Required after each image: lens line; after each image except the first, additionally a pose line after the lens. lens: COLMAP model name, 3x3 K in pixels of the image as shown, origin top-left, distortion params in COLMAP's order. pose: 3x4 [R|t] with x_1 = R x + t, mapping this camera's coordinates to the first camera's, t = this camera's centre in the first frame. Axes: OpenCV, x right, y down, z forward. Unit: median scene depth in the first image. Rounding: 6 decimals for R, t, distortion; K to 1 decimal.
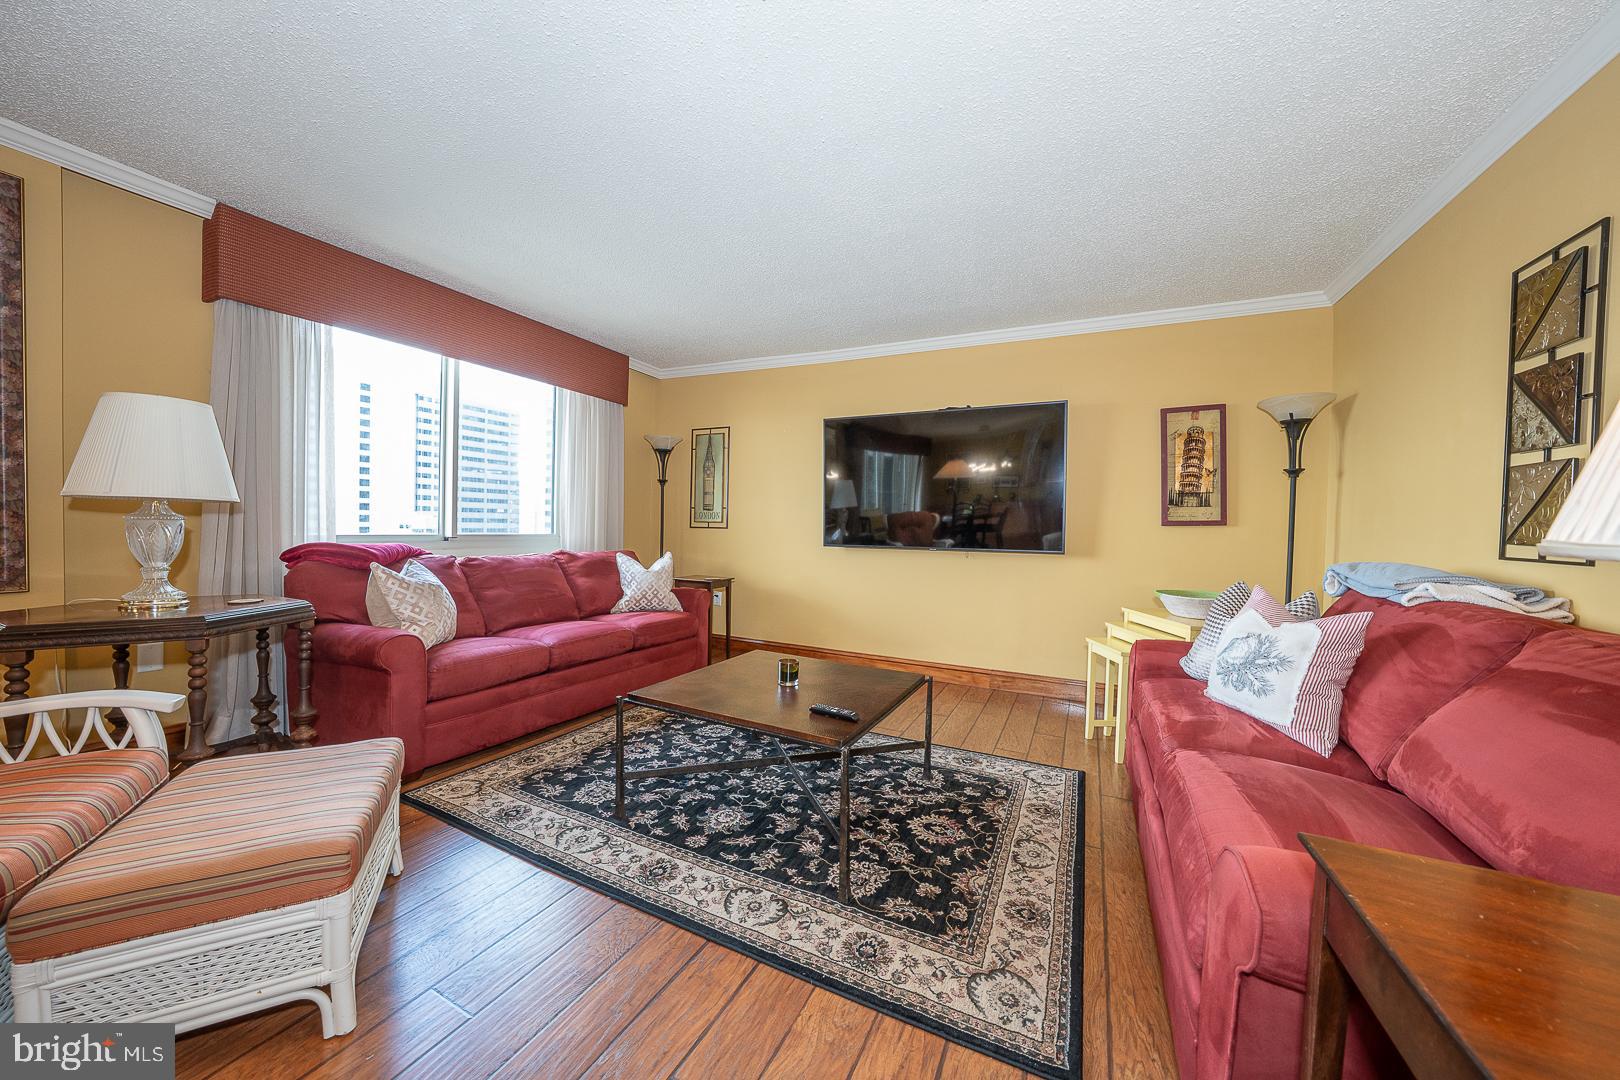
lens RADIAL K [[556.5, 0, 812.0], [0, 556.5, 535.7], [0, 0, 1]] dist [-0.029945, 0.006158]
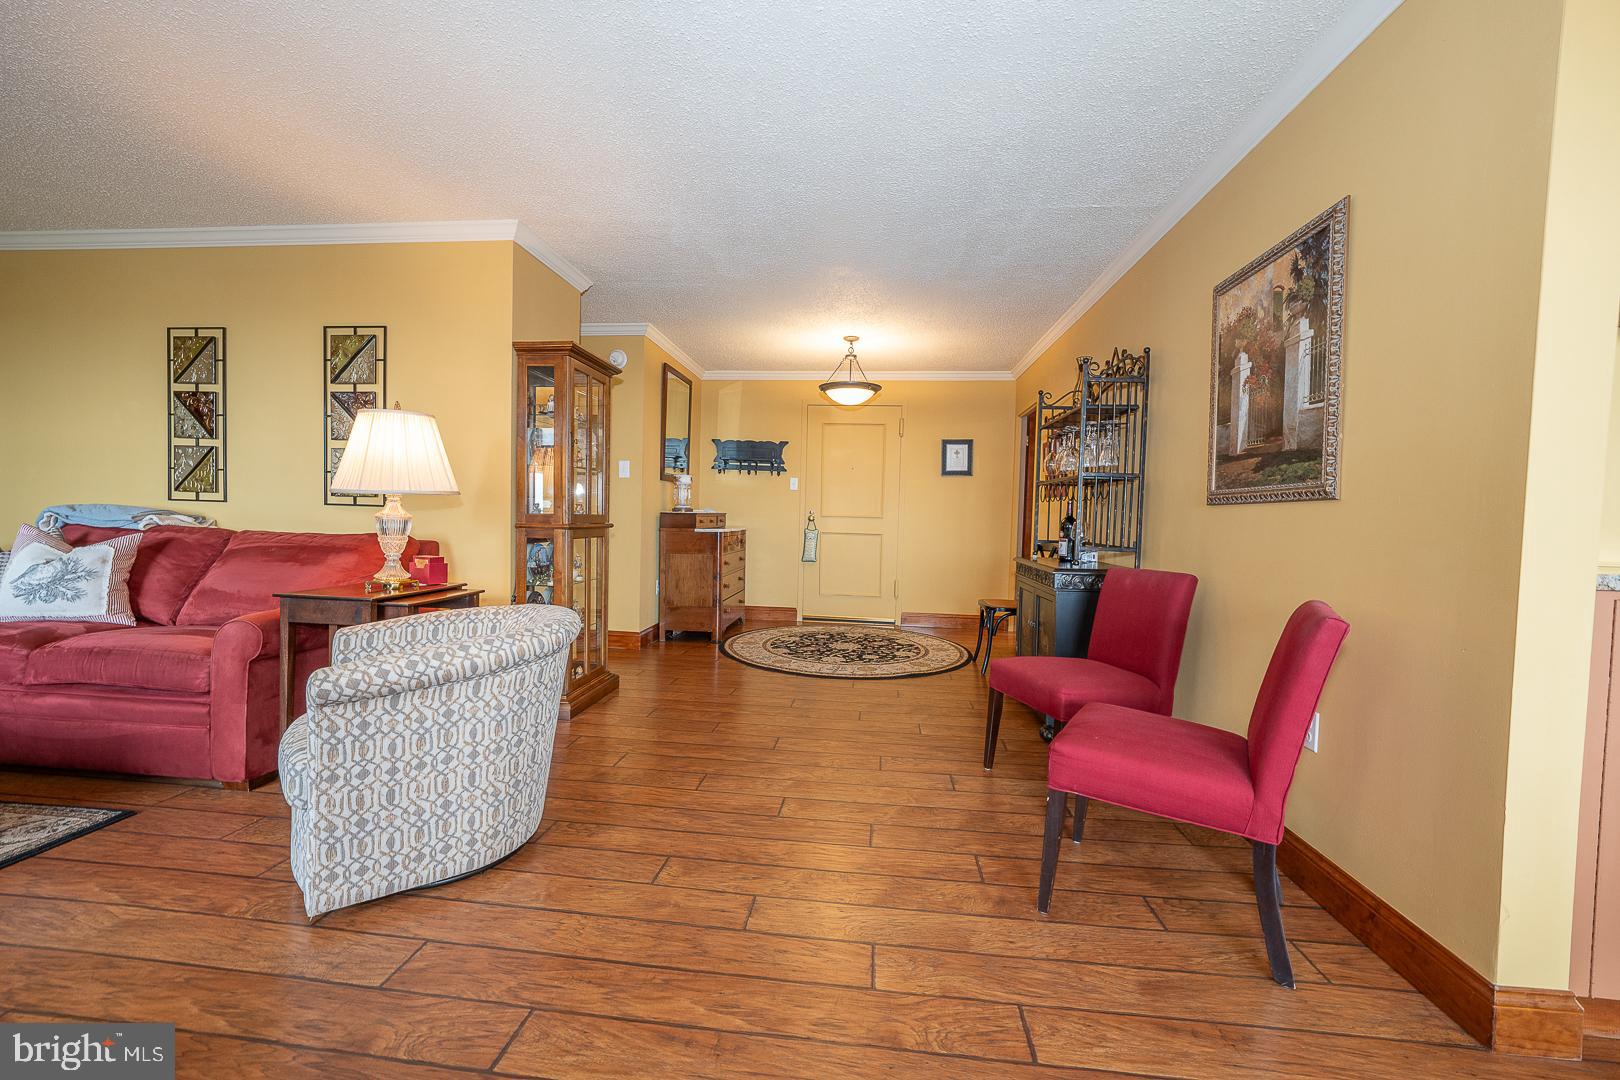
lens RADIAL K [[630.2, 0, 808.5], [0, 630.2, 537.4], [0, 0, 1]] dist [-0.022738, 0.005983]
pose [[-0.347414, -0.063334, 0.935571, -1.307640], [-0.013729, 0.997953, 0.062459, 0.012106], [-0.937611, 0.008855, -0.347573, -0.201698]]
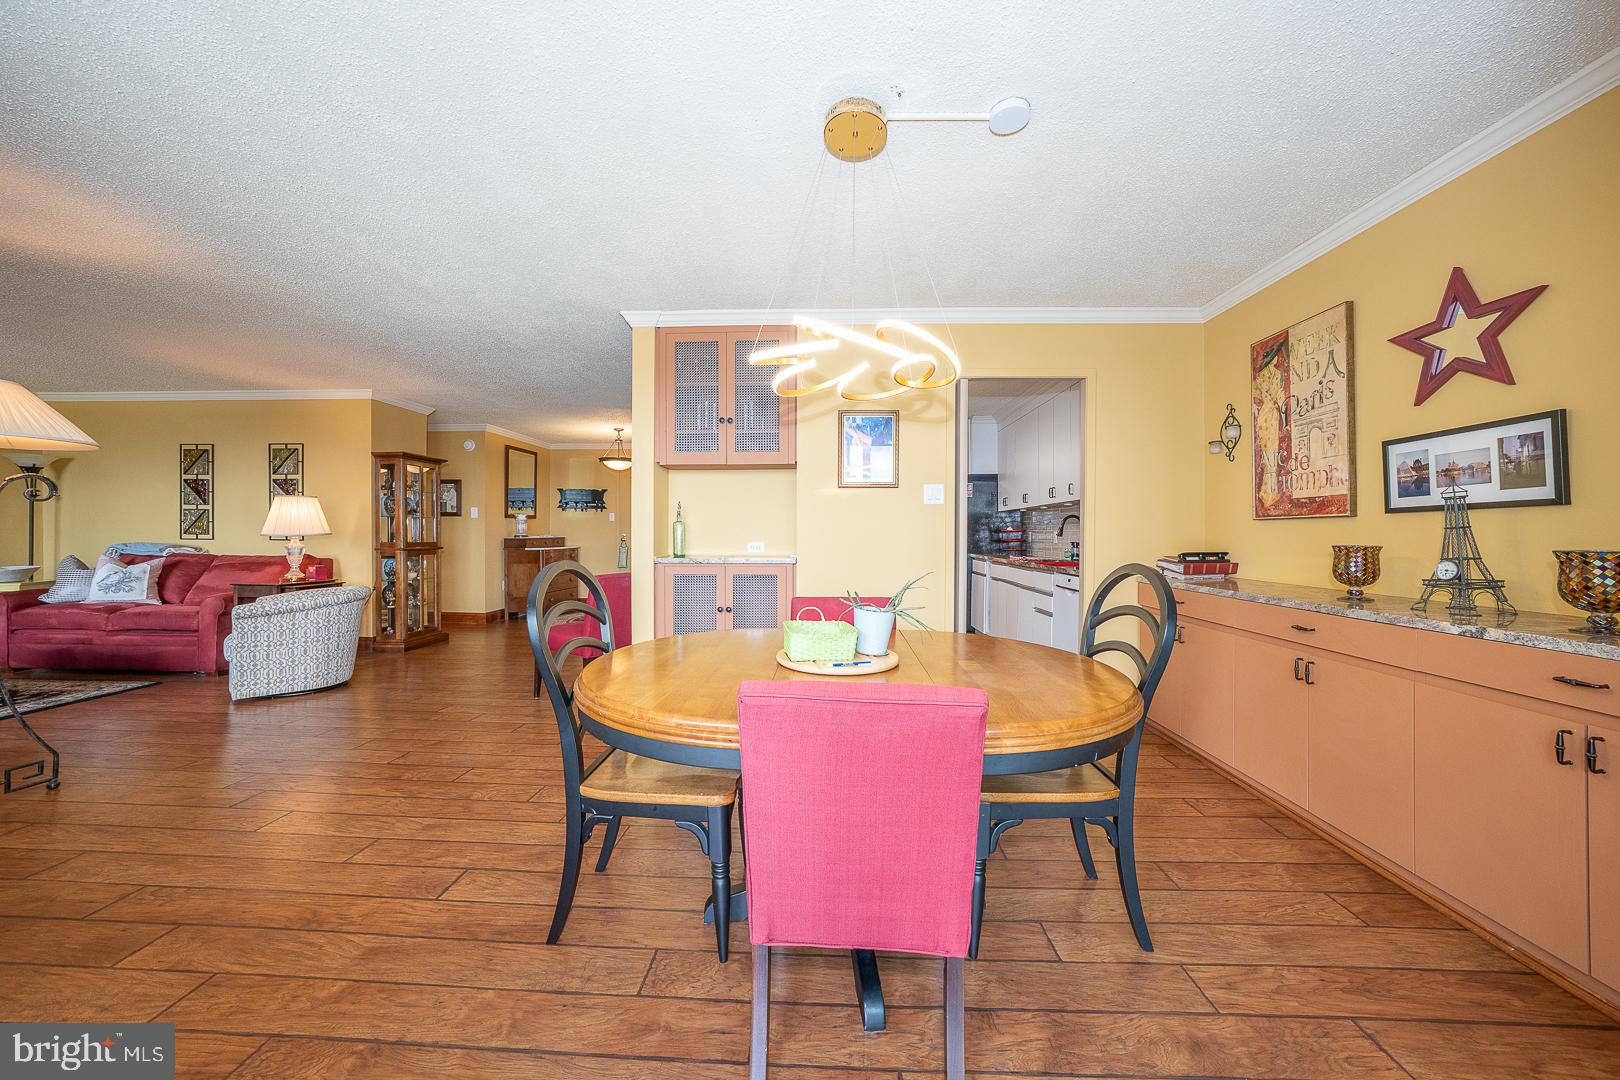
lens RADIAL K [[556.5, 0, 812.0], [0, 556.5, 535.7], [0, 0, 1]] dist [-0.029945, 0.006158]
pose [[-0.403360, -0.029219, 0.914575, -2.804921], [0.005259, 0.999400, 0.034248, -0.051464], [-0.915026, 0.018624, -0.402964, -0.930318]]
